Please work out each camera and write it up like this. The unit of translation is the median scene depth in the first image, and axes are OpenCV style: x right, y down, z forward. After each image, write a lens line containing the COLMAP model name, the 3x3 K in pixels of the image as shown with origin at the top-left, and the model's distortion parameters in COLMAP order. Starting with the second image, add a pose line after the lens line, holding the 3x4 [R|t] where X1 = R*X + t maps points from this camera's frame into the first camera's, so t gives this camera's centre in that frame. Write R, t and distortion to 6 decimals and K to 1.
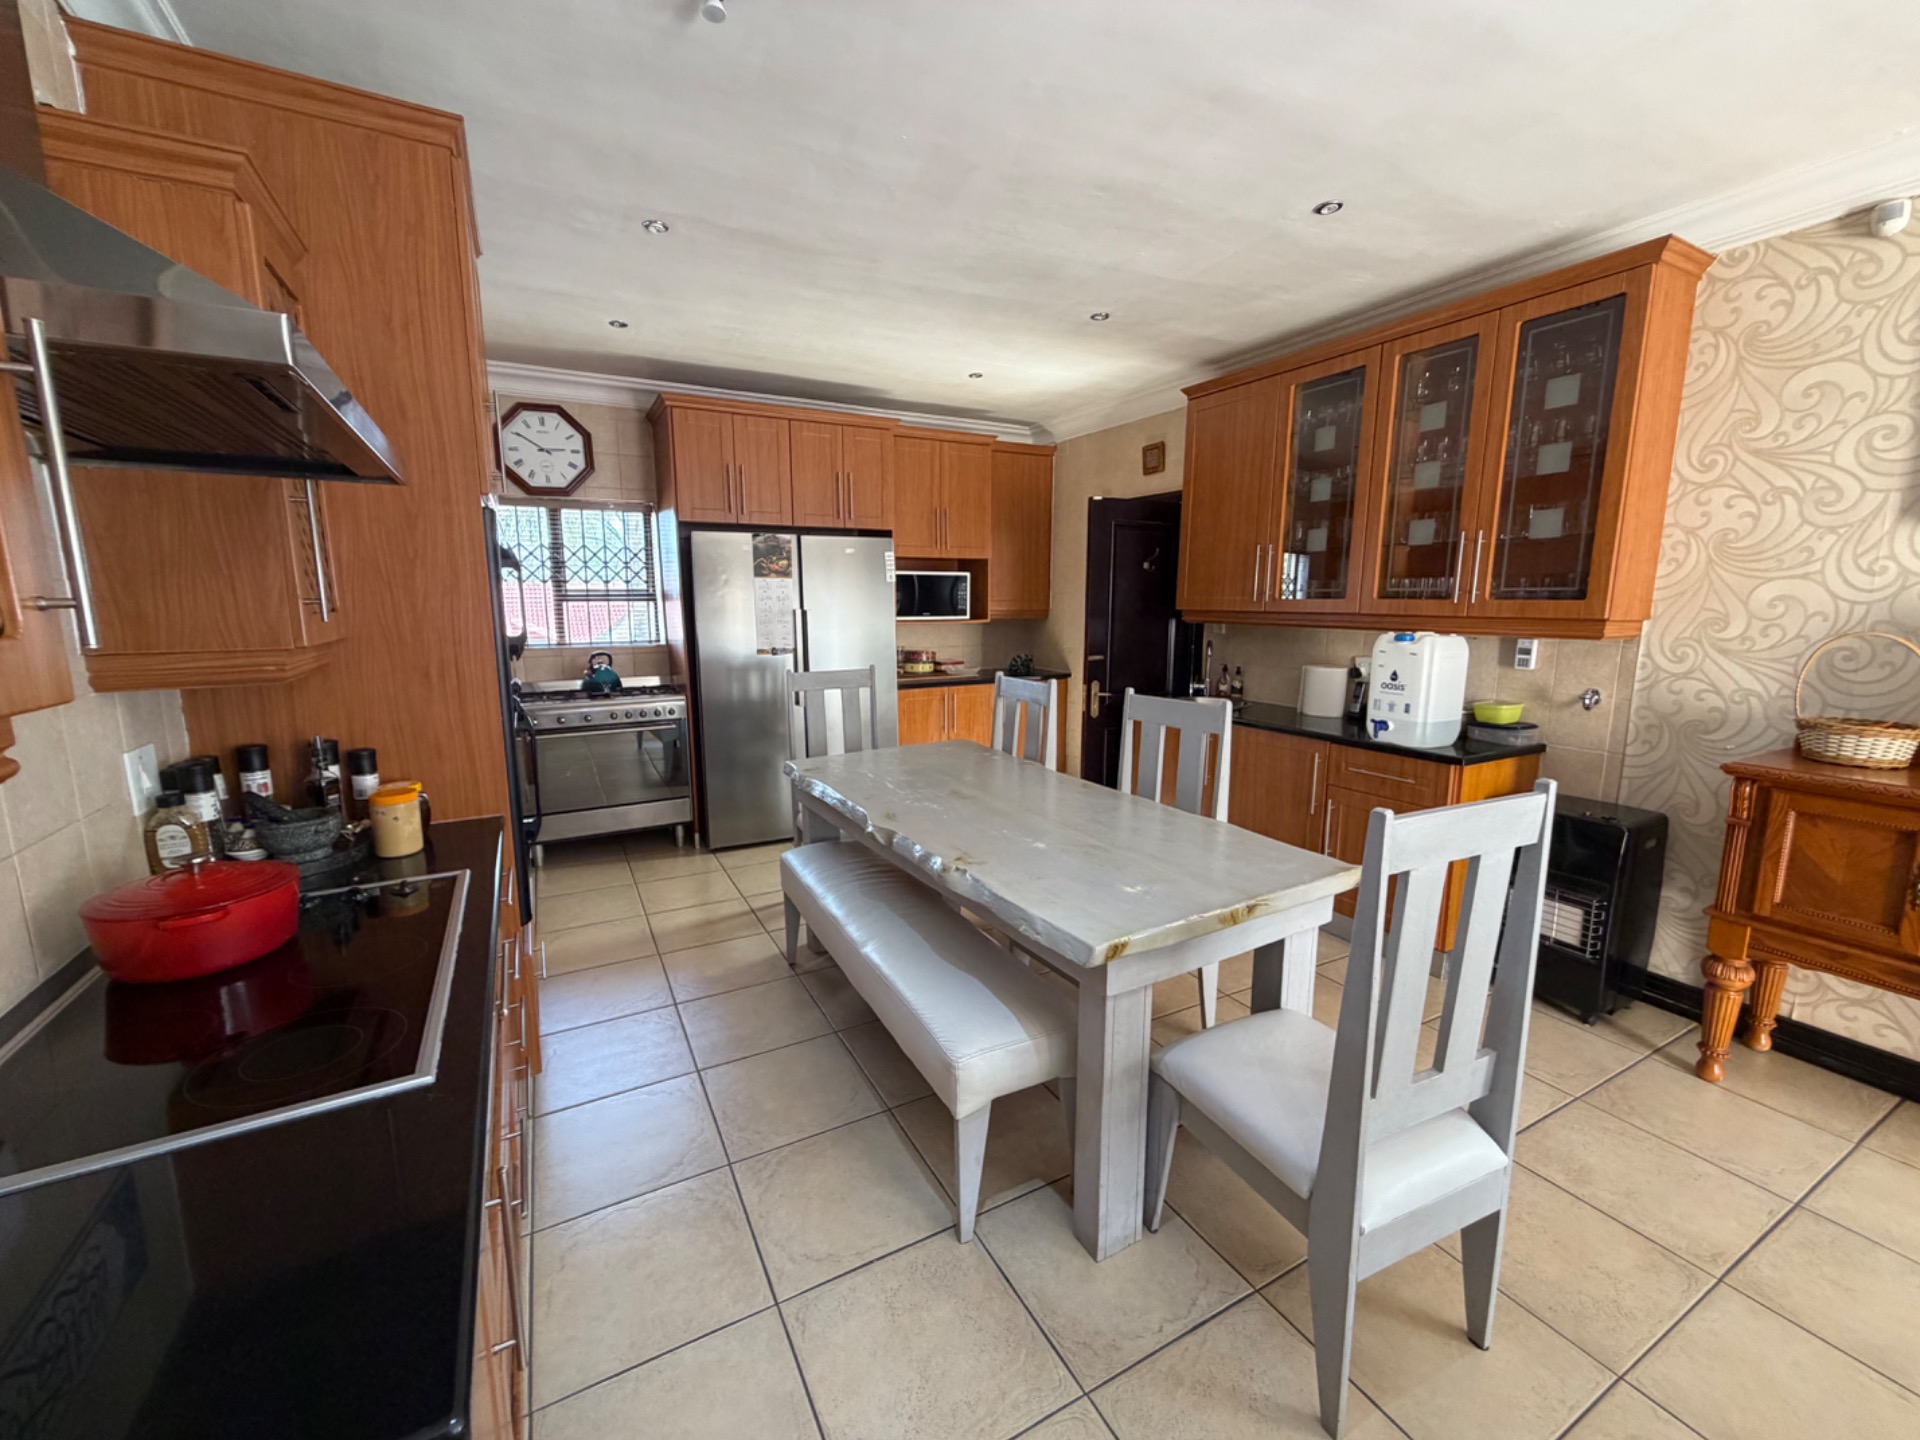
lens RADIAL K [[763.5, 0, 960.0], [0, 763.5, 720.0], [0, 0, 1]] dist [0.001215, -0.000142]
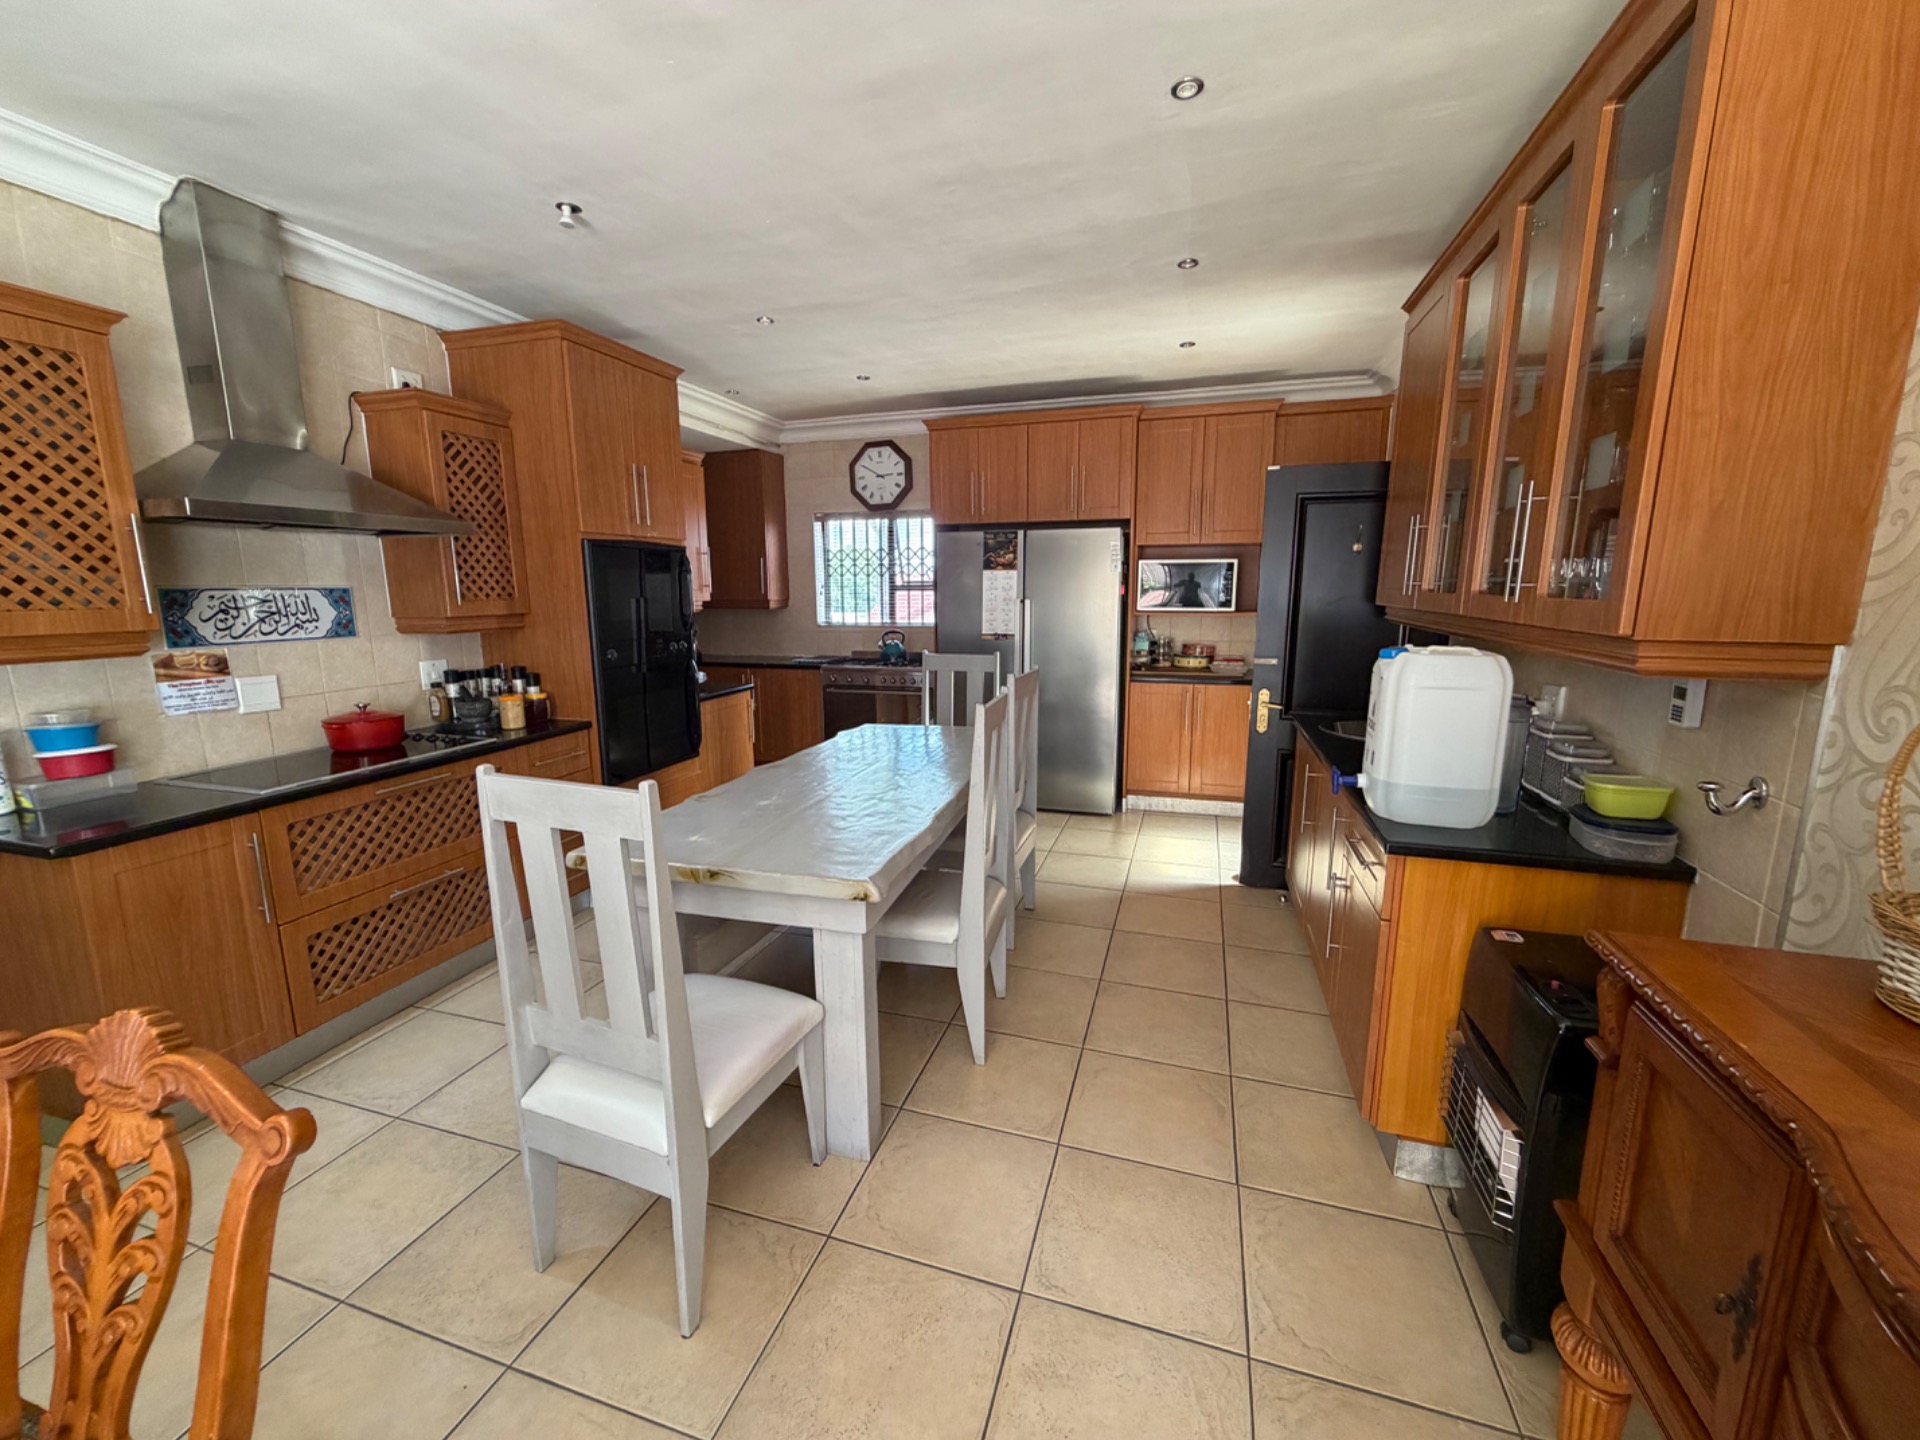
lens RADIAL K [[763.5, 0, 956.3], [0, 763.5, 725.2], [0, 0, 1]] dist [-0.000664, 0.000036]
pose [[0.696660, 0.128090, -0.705874, 0.546247], [-0.109471, 0.991389, 0.071859, -0.035472], [0.709000, 0.027211, 0.704683, 0.176959]]
